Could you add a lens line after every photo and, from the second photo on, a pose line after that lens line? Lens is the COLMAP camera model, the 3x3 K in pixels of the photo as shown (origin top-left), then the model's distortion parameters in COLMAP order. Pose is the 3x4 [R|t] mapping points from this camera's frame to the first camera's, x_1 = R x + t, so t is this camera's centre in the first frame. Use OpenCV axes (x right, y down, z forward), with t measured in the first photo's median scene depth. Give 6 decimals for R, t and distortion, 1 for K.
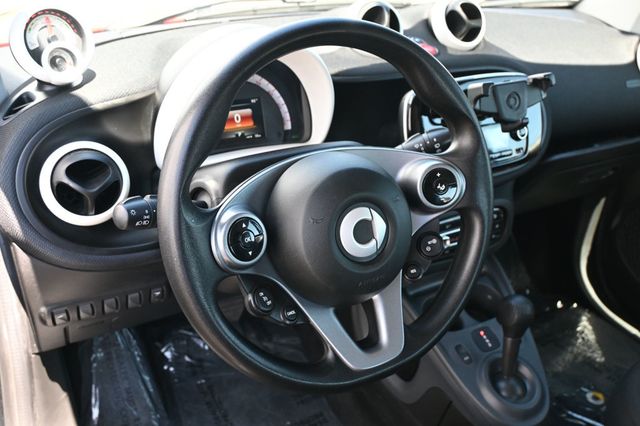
lens RADIAL K [[609.5, 0, 318.1], [0, 609.5, 214.0], [0, 0, 1]] dist [-0.018081, 0.000000]
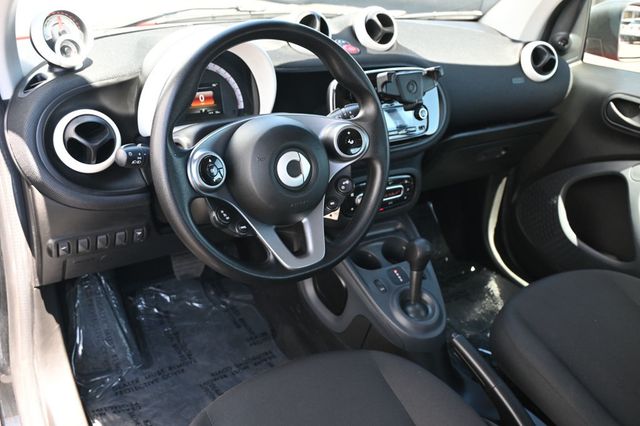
lens RADIAL K [[609.5, 0, 323.8], [0, 609.5, 213.5], [0, 0, 1]] dist [-0.018081, 0.000000]
pose [[0.996591, -0.005152, 0.082343, 0.017546], [0.006791, 0.999784, -0.019642, 0.110290], [-0.082224, 0.020134, 0.996410, -0.292441]]
